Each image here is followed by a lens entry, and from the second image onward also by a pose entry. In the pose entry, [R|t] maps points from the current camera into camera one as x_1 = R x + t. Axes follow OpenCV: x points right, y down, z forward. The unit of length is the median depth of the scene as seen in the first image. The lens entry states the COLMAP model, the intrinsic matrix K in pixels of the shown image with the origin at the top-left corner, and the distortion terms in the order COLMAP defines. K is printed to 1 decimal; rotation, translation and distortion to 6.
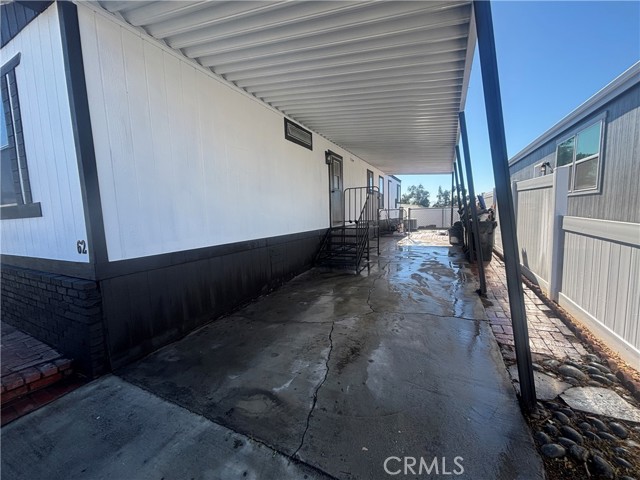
lens RADIAL K [[259.8, 0, 318.0], [0, 259.8, 238.8], [0, 0, 1]] dist [-0.013903, 0.002611]
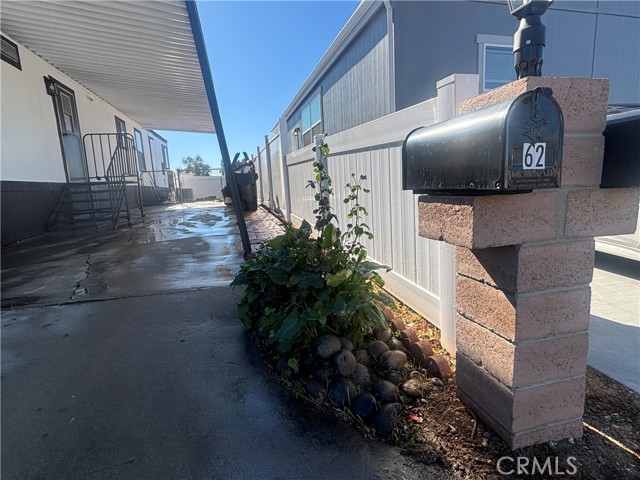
lens RADIAL K [[335.2, 0, 320.6], [0, 335.2, 239.2], [0, 0, 1]] dist [0.003303, 0.004121]
pose [[0.760005, -0.111934, 0.640206, -0.064995], [0.091814, 0.993669, 0.064739, 0.214766], [-0.643399, 0.009578, 0.765471, -0.385344]]
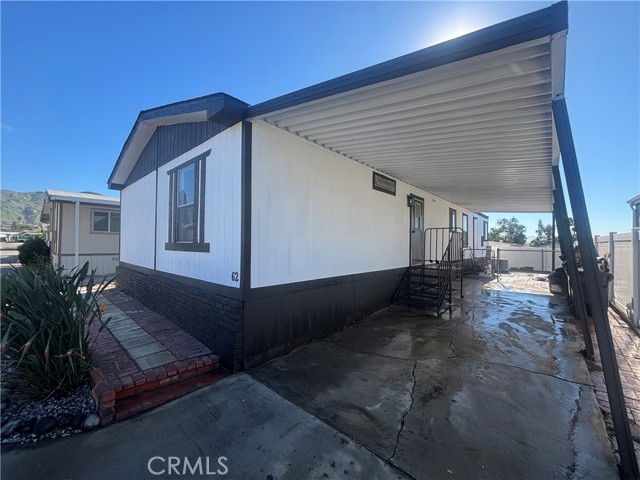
lens RADIAL K [[259.8, 0, 316.7], [0, 259.8, 237.3], [0, 0, 1]] dist [-0.013903, 0.002611]
pose [[0.960132, 0.037299, -0.277049, -0.046589], [-0.069857, 0.991629, -0.108593, -0.034710], [0.270679, 0.123617, 0.954700, -0.170109]]
